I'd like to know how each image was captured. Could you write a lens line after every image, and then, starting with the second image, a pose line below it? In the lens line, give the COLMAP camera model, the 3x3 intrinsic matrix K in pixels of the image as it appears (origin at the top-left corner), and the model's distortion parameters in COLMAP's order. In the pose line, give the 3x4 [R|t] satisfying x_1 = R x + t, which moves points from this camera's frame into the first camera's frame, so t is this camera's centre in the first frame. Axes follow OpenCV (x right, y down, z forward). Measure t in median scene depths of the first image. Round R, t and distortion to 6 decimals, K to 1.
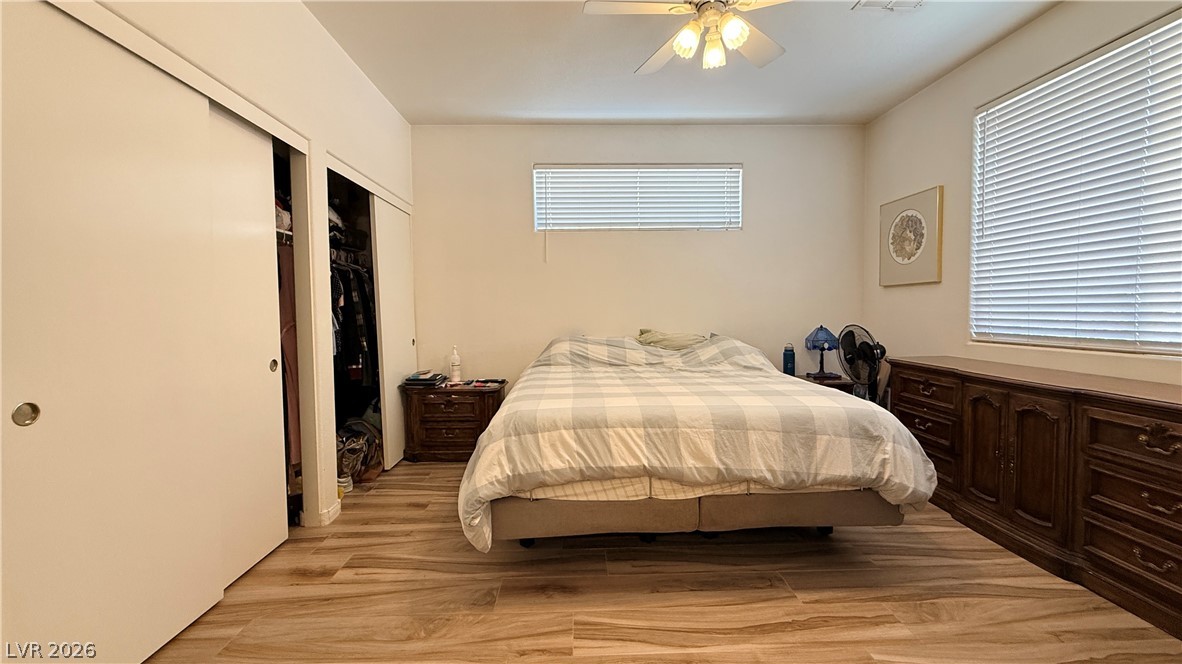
lens RADIAL K [[468.7, 0, 589.8], [0, 468.7, 333.7], [0, 0, 1]] dist [-0.000411, -0.000377]
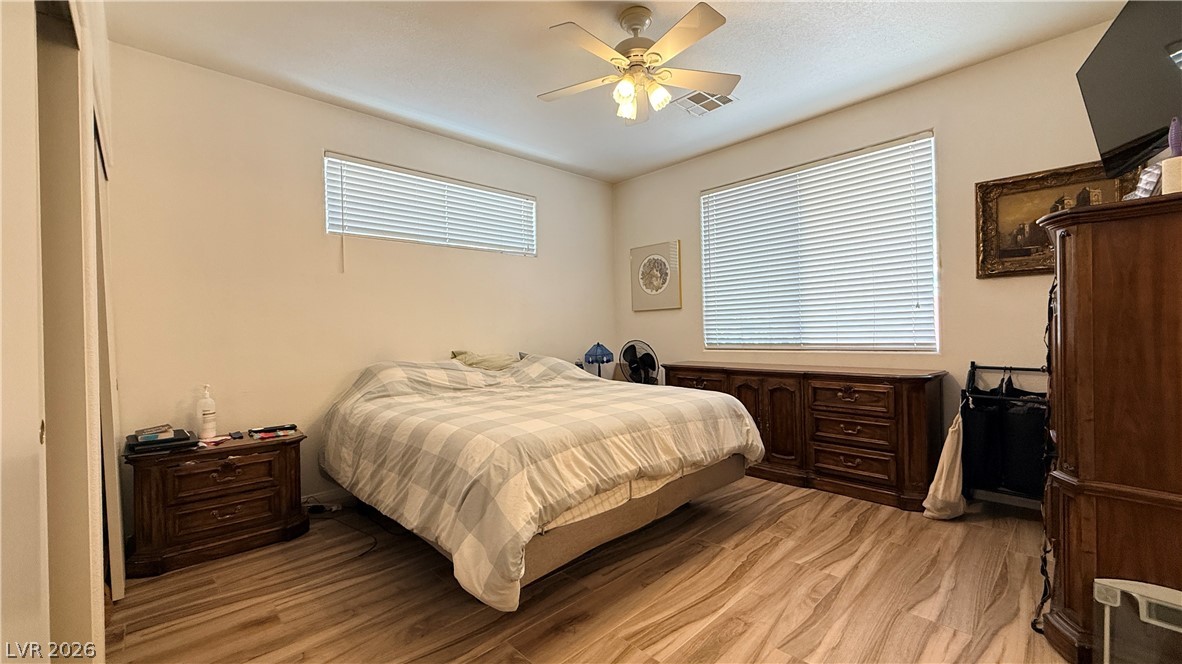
lens RADIAL K [[468.7, 0, 588.8], [0, 468.7, 332.2], [0, 0, 1]] dist [-0.000411, -0.000377]
pose [[0.746921, -0.008497, 0.664859, -0.633211], [0.048889, 0.997914, -0.042171, 0.010816], [-0.663113, 0.064002, 0.745778, 0.237891]]
